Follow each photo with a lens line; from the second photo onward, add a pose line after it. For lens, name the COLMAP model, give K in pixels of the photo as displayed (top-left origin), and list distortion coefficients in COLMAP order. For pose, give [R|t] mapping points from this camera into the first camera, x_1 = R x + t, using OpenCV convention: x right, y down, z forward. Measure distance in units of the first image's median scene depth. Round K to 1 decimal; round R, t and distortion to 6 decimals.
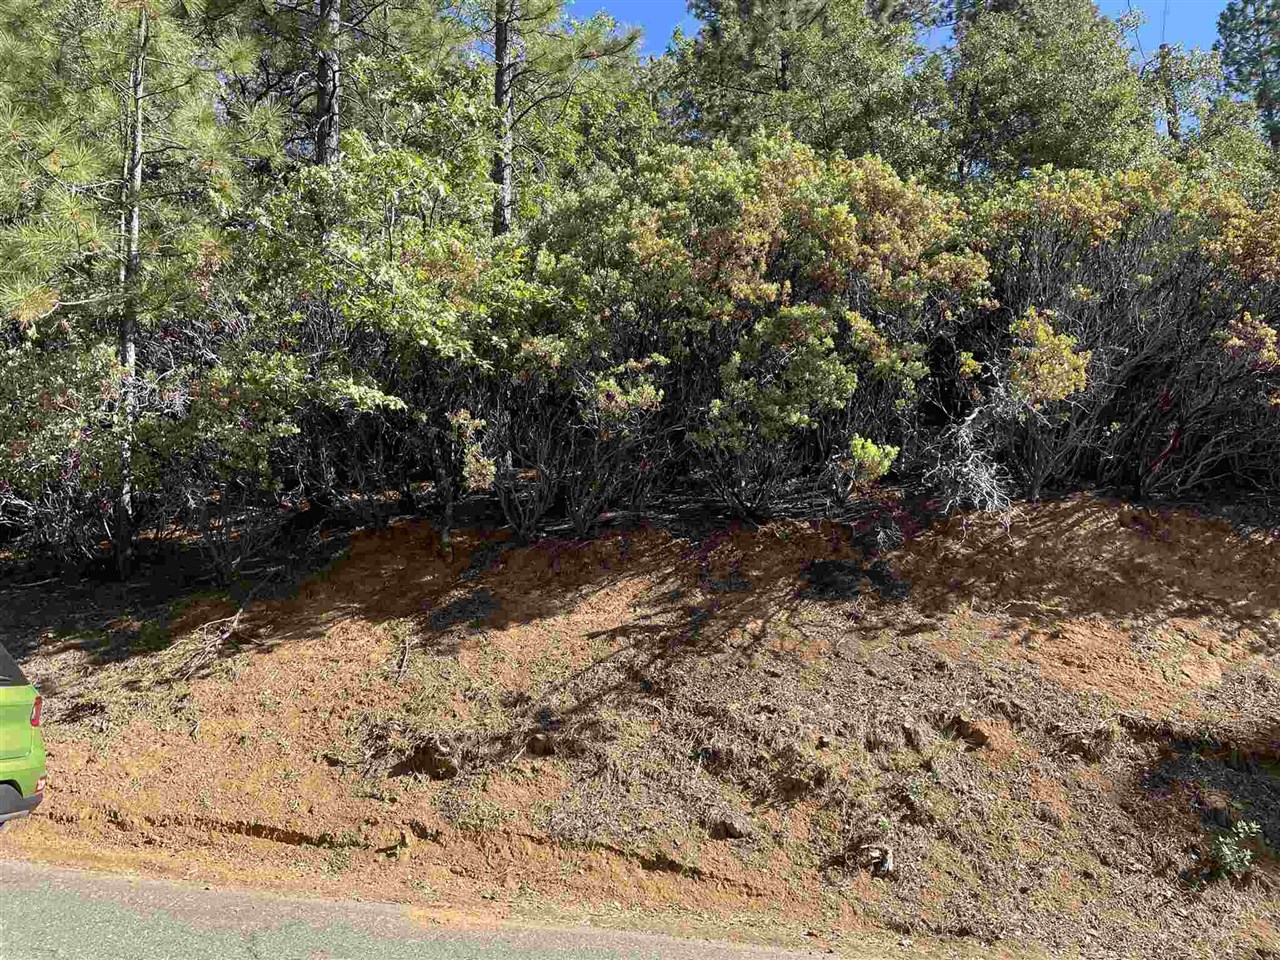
lens RADIAL K [[964.5, 0, 640.0], [0, 964.5, 480.0], [0, 0, 1]] dist [0.097023, -0.123641]
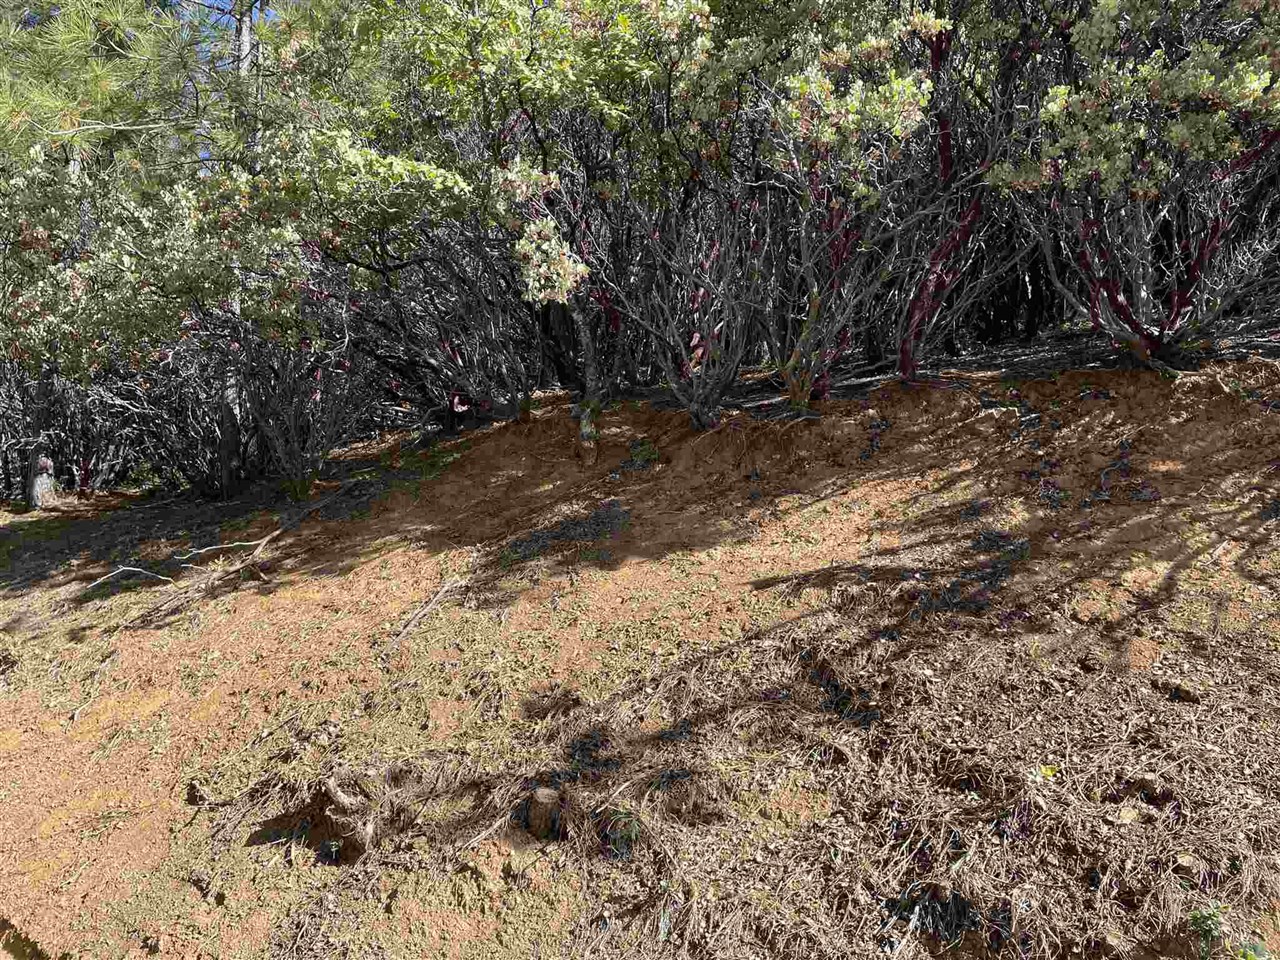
lens RADIAL K [[964.5, 0, 640.0], [0, 964.5, 480.0], [0, 0, 1]] dist [0.097023, -0.123641]
pose [[0.898070, -0.019839, -0.439404, 0.114010], [0.027213, 0.999575, 0.010487, 0.103179], [0.439009, -0.021375, 0.898228, 0.543674]]
